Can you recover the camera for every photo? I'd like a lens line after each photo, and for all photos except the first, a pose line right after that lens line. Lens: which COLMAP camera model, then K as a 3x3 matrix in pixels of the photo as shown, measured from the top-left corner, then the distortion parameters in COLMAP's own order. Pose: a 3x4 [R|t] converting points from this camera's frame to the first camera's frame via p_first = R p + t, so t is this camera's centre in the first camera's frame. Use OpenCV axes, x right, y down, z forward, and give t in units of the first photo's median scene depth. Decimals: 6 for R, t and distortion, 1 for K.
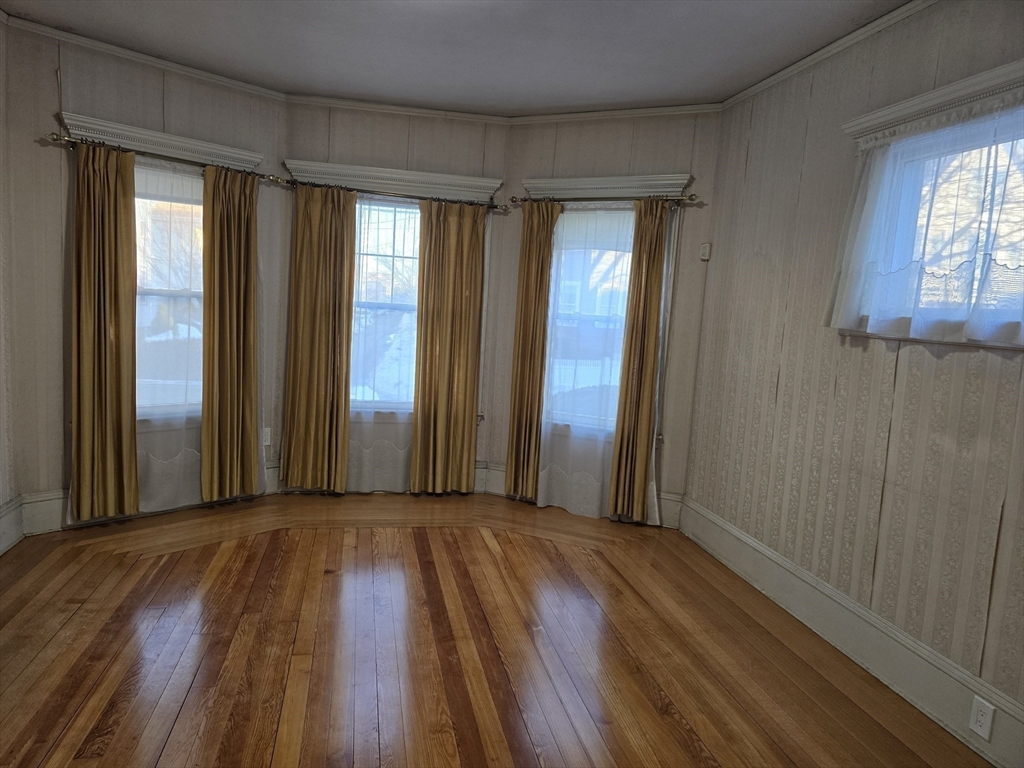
lens RADIAL K [[672.6, 0, 512.0], [0, 672.6, 384.0], [0, 0, 1]] dist [0.070263, -0.045250]
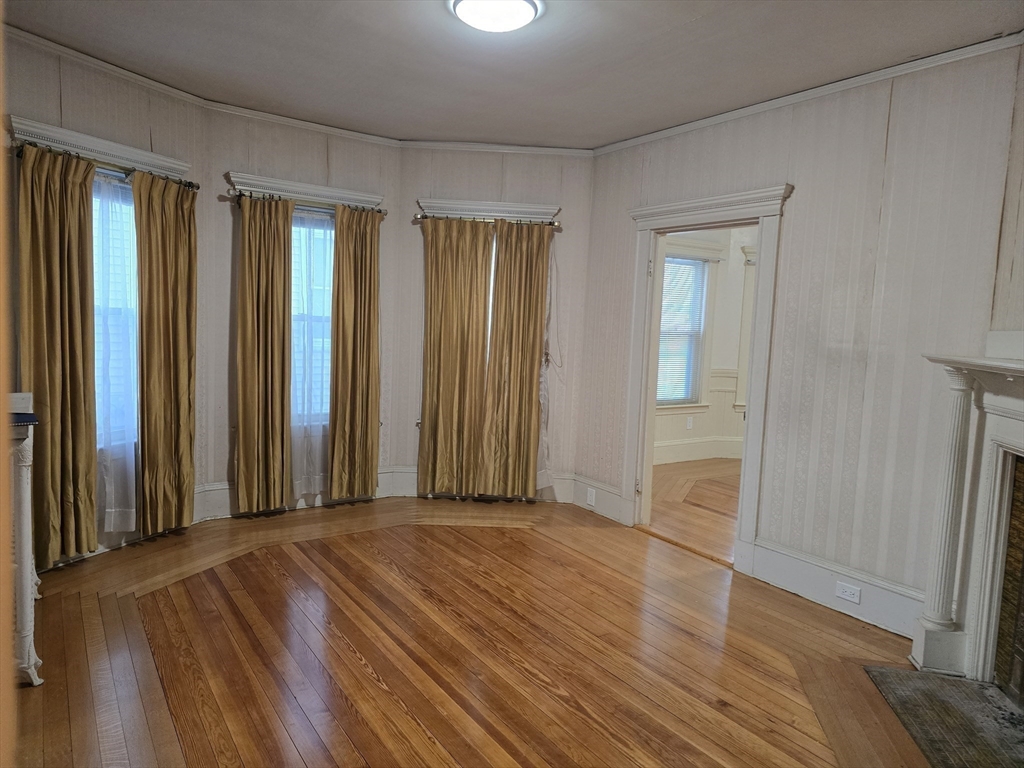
lens RADIAL K [[672.6, 0, 512.0], [0, 672.6, 384.0], [0, 0, 1]] dist [0.070263, -0.045250]
pose [[0.922145, -0.051151, 0.383448, -0.329646], [0.052932, 0.998581, 0.005913, -0.010038], [-0.383206, 0.014844, 0.923544, -0.059228]]
